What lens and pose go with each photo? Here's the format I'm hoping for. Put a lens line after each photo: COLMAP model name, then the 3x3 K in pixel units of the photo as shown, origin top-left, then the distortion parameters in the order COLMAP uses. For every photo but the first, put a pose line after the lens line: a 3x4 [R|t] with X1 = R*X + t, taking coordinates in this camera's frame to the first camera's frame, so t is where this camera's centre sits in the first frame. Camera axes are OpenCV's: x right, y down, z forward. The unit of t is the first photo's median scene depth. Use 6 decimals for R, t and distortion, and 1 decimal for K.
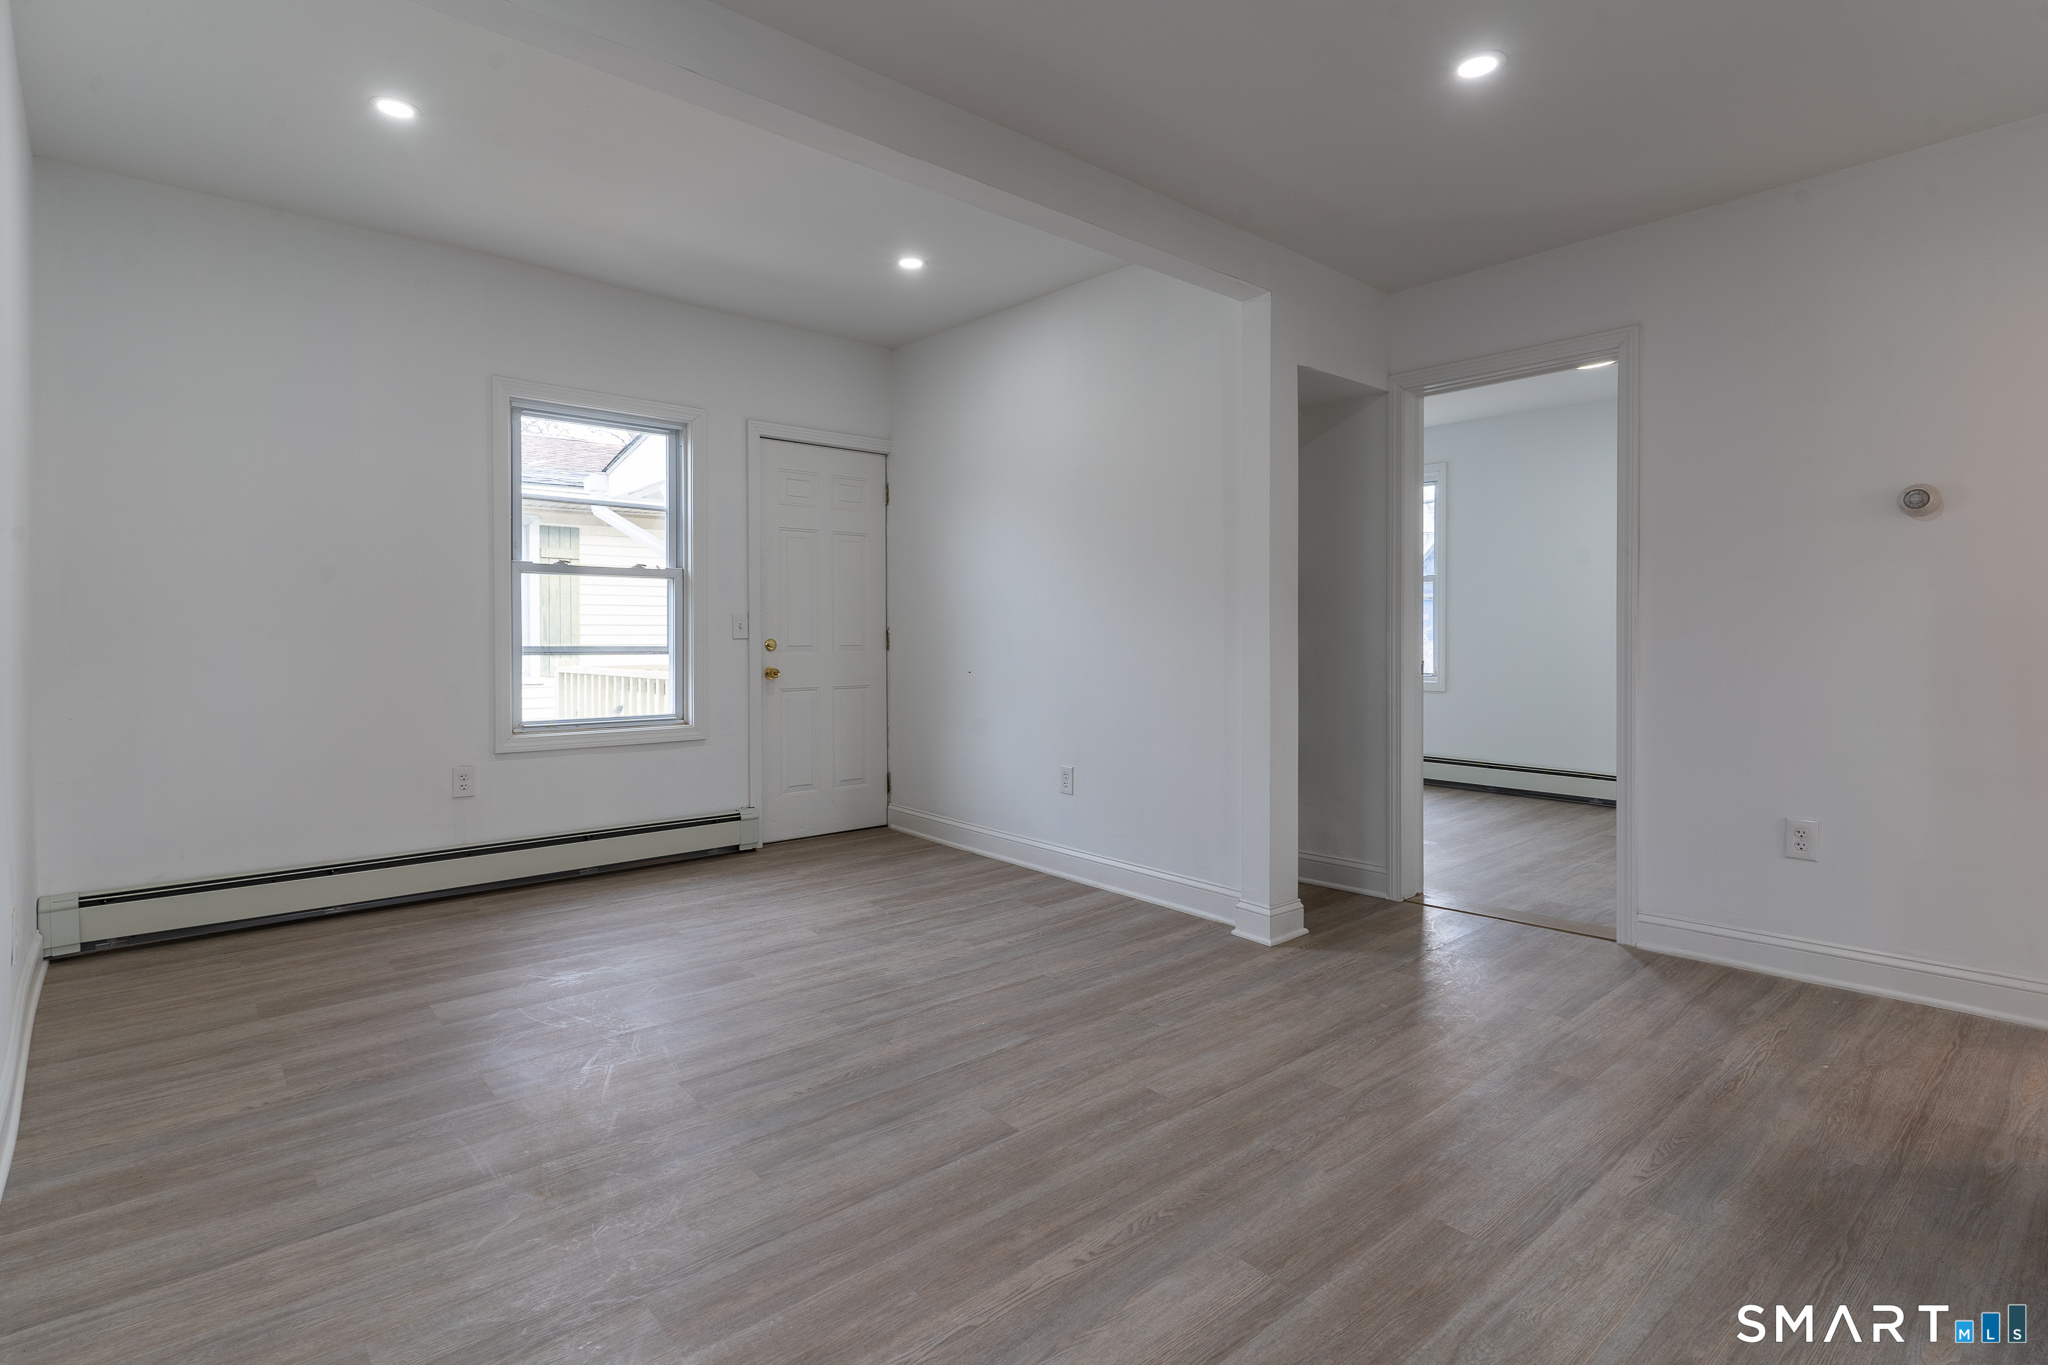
lens RADIAL K [[1022.7, 0, 1019.5], [0, 1022.7, 640.7], [0, 0, 1]] dist [0.026563, 0.000867]
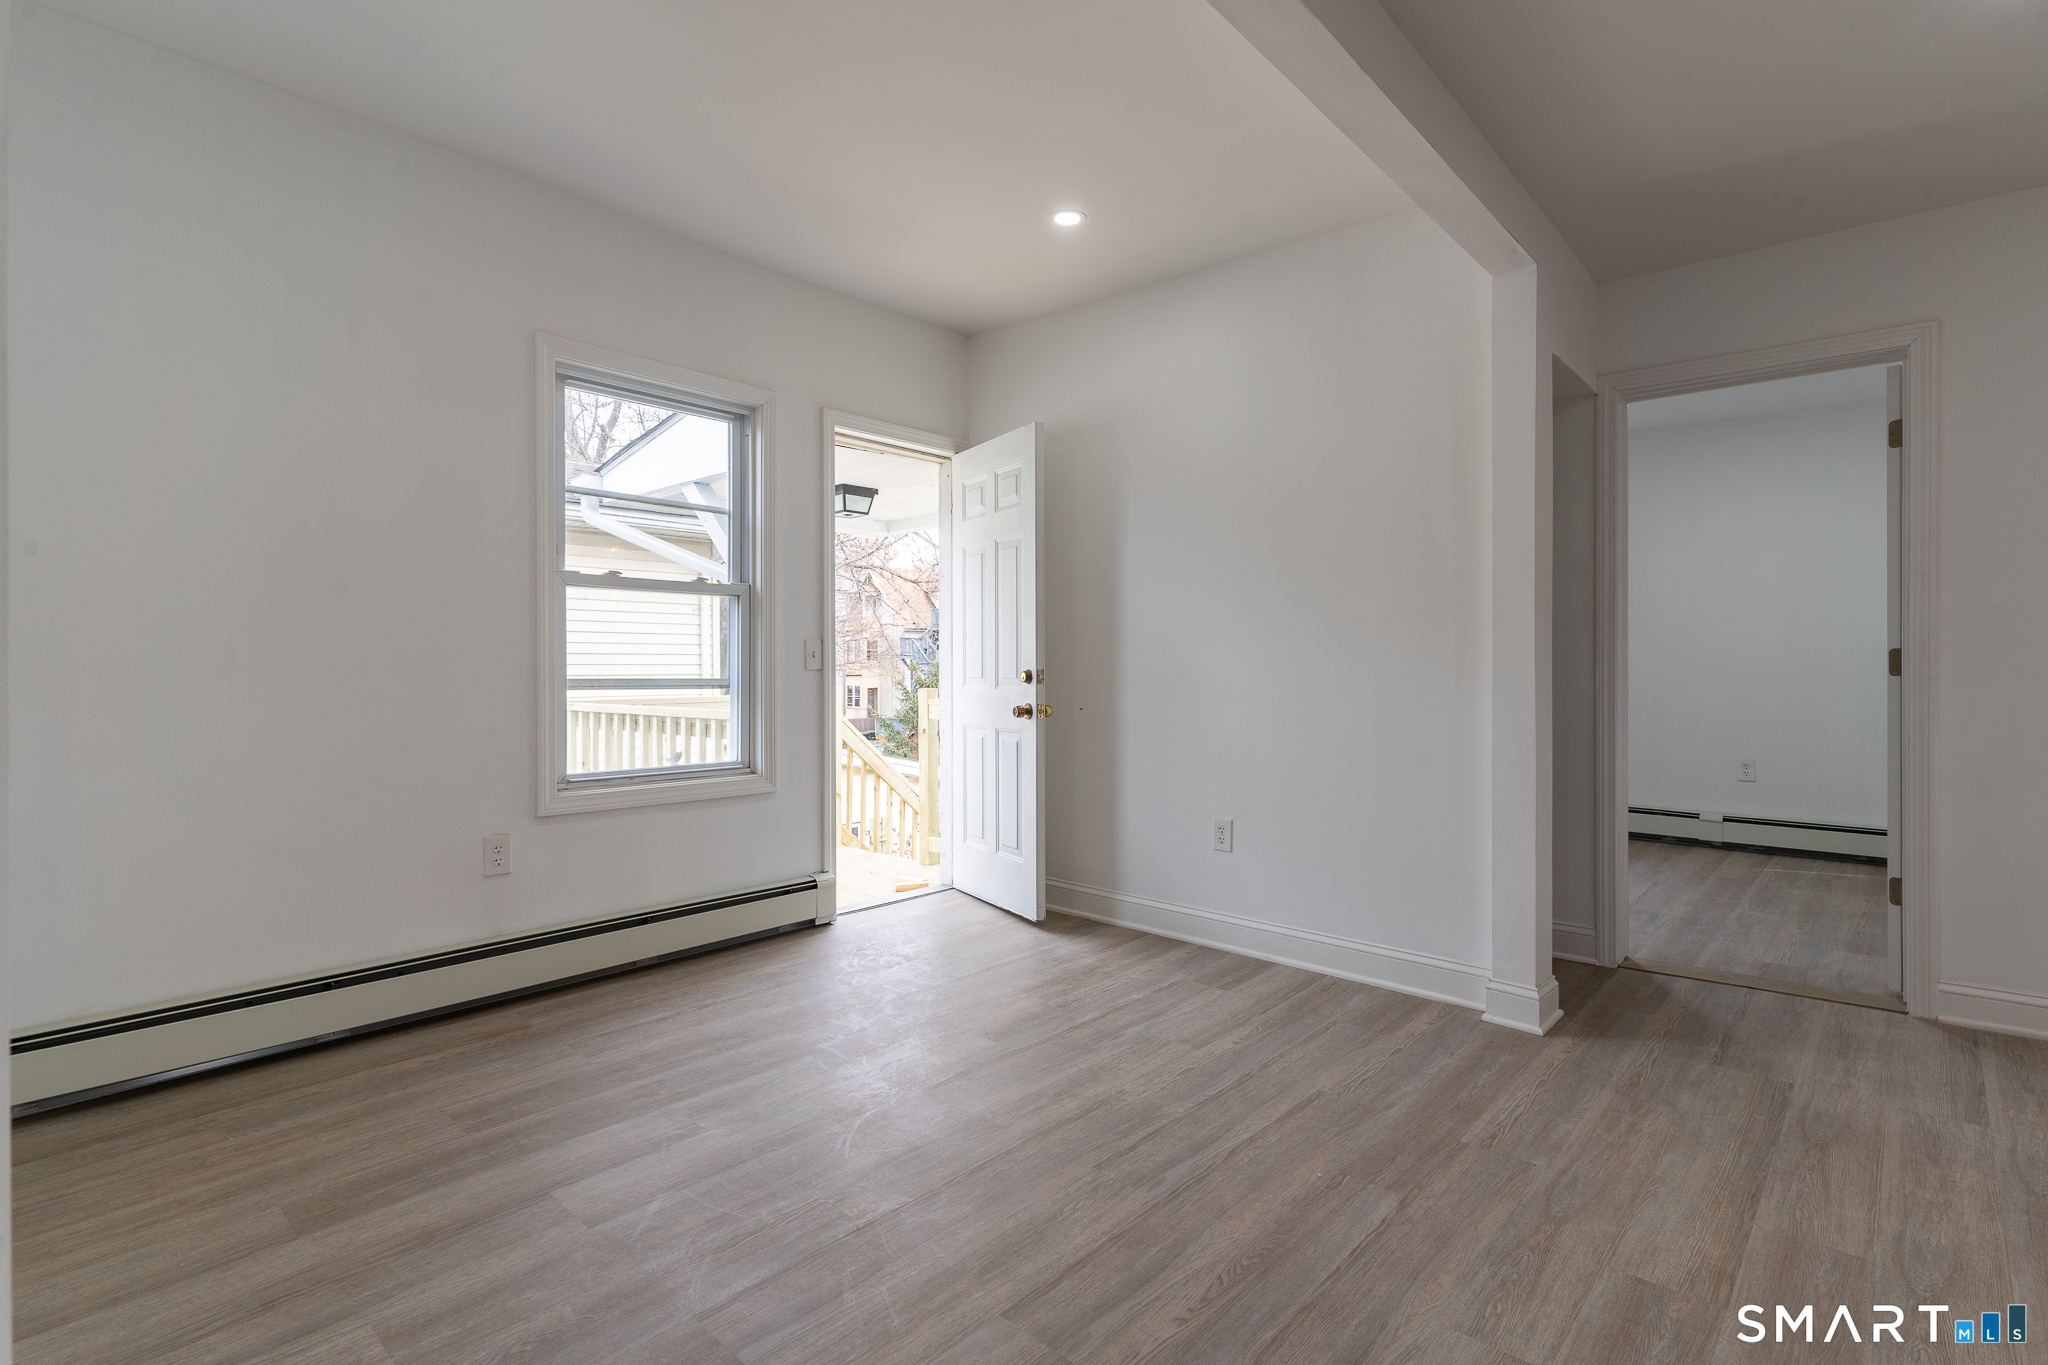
lens RADIAL K [[981.7, 0, 1023.0], [0, 981.7, 666.2], [0, 0, 1]] dist [0.011118, -0.000181]
pose [[0.988149, 0.008280, 0.153271, -0.316652], [-0.007775, 0.999962, -0.003898, -0.004810], [-0.153298, 0.002660, 0.988176, 0.253929]]
